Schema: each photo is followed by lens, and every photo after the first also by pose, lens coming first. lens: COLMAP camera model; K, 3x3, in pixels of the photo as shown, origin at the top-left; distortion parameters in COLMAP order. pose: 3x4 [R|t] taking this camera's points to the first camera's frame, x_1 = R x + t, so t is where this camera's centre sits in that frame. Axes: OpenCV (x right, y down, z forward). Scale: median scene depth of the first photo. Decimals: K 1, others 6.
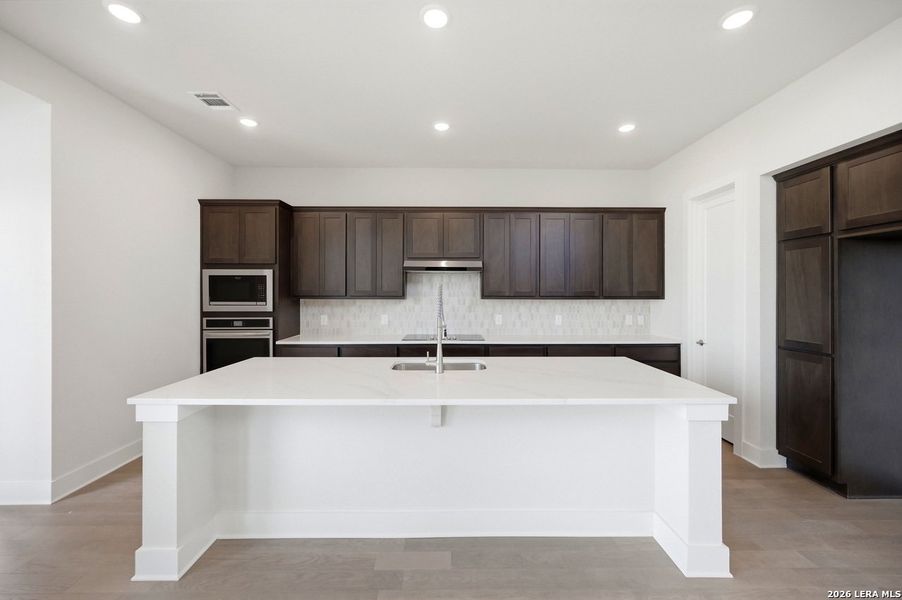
lens RADIAL K [[362.9, 0, 452.7], [0, 362.9, 294.6], [0, 0, 1]] dist [-0.000539, 0.001015]
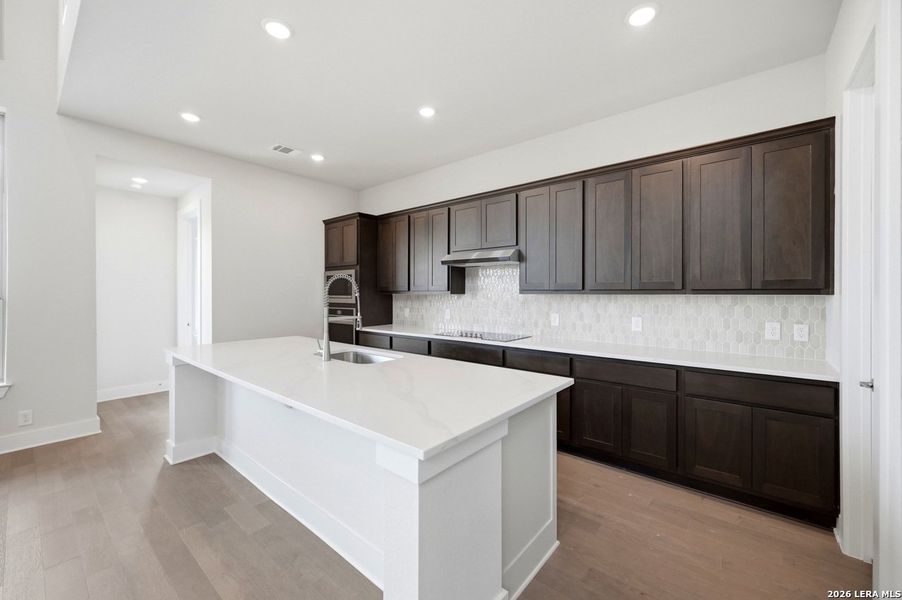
lens RADIAL K [[362.9, 0, 449.0], [0, 362.9, 293.9], [0, 0, 1]] dist [-0.000539, 0.001015]
pose [[0.756294, 0.000524, -0.654231, 0.512723], [-0.005185, 0.999973, -0.005193, 0.018230], [0.654211, 0.007319, 0.756277, 0.252025]]
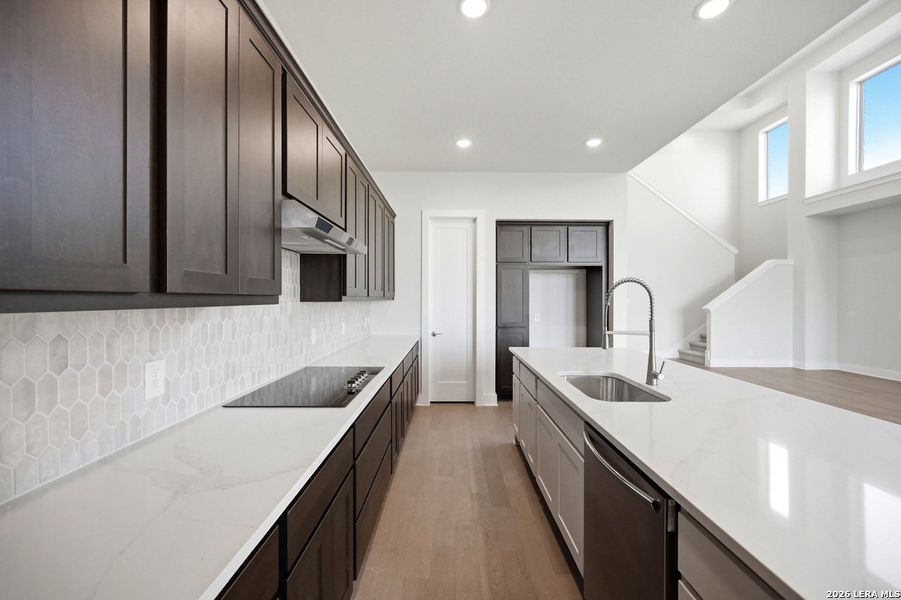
lens RADIAL K [[362.5, 0, 454.8], [0, 362.5, 299.1], [0, 0, 1]] dist [-0.000539, 0.001015]
pose [[0.000474, -0.003277, 0.999995, -0.499235], [0.006253, 0.999975, 0.003274, 0.007912], [-0.999980, 0.006252, 0.000494, 0.825426]]
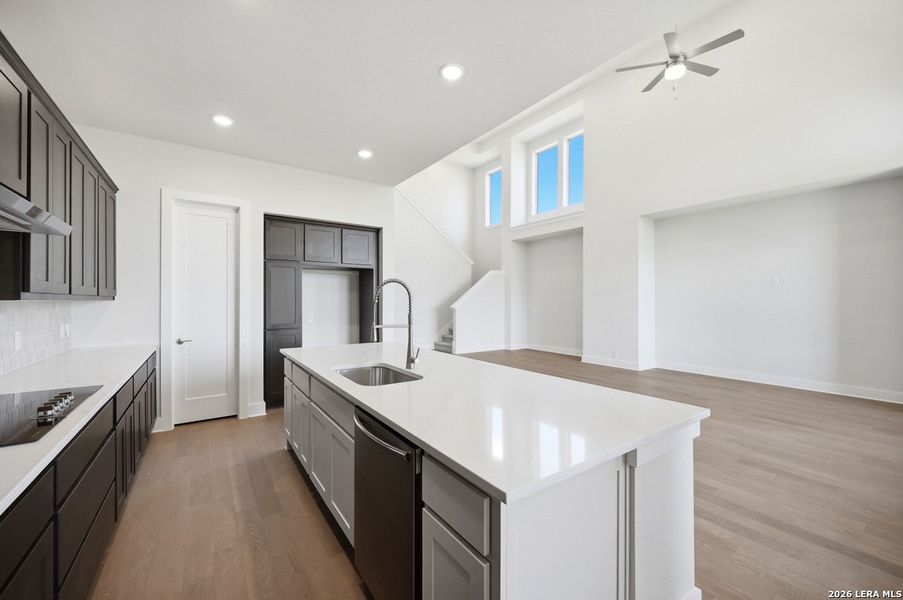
lens RADIAL K [[363.3, 0, 449.1], [0, 363.3, 303.1], [0, 0, 1]] dist [-0.000539, 0.001015]
pose [[-0.553175, -0.007704, 0.833029, -0.526862], [0.002323, 0.999939, 0.010790, 0.013050], [-0.833062, 0.007904, -0.553124, 0.831083]]
